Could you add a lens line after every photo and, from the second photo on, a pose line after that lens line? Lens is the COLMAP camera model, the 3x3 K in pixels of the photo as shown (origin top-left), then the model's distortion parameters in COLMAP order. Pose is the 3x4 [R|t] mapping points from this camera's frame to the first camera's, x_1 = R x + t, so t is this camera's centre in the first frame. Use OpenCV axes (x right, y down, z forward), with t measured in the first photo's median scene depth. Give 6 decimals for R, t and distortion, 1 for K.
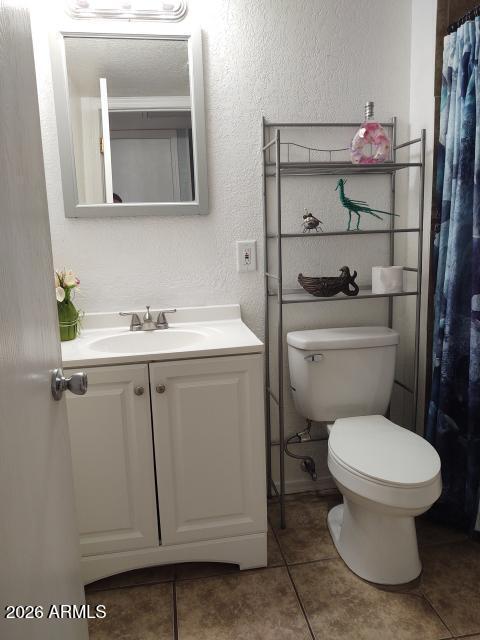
lens RADIAL K [[485.4, 0, 238.2], [0, 485.4, 321.4], [0, 0, 1]] dist [0.006555, -0.018100]
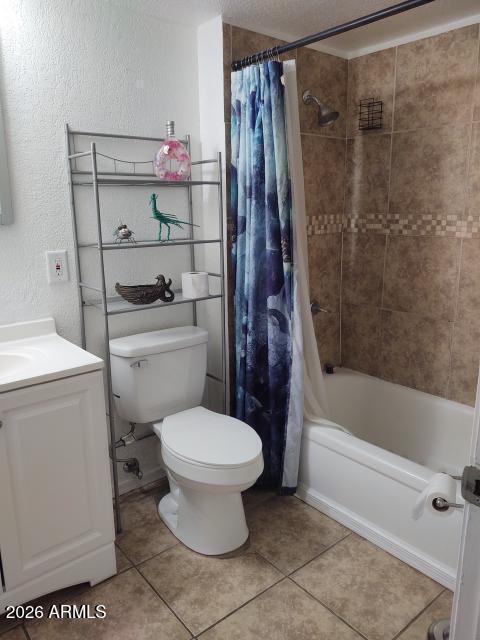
lens RADIAL K [[485.4, 0, 239.8], [0, 485.4, 320.1], [0, 0, 1]] dist [0.006555, -0.018100]
pose [[0.866243, -0.090724, 0.491318, -0.164404], [0.075736, 0.995855, 0.050358, -0.056484], [-0.493850, -0.006411, 0.869523, -0.011608]]
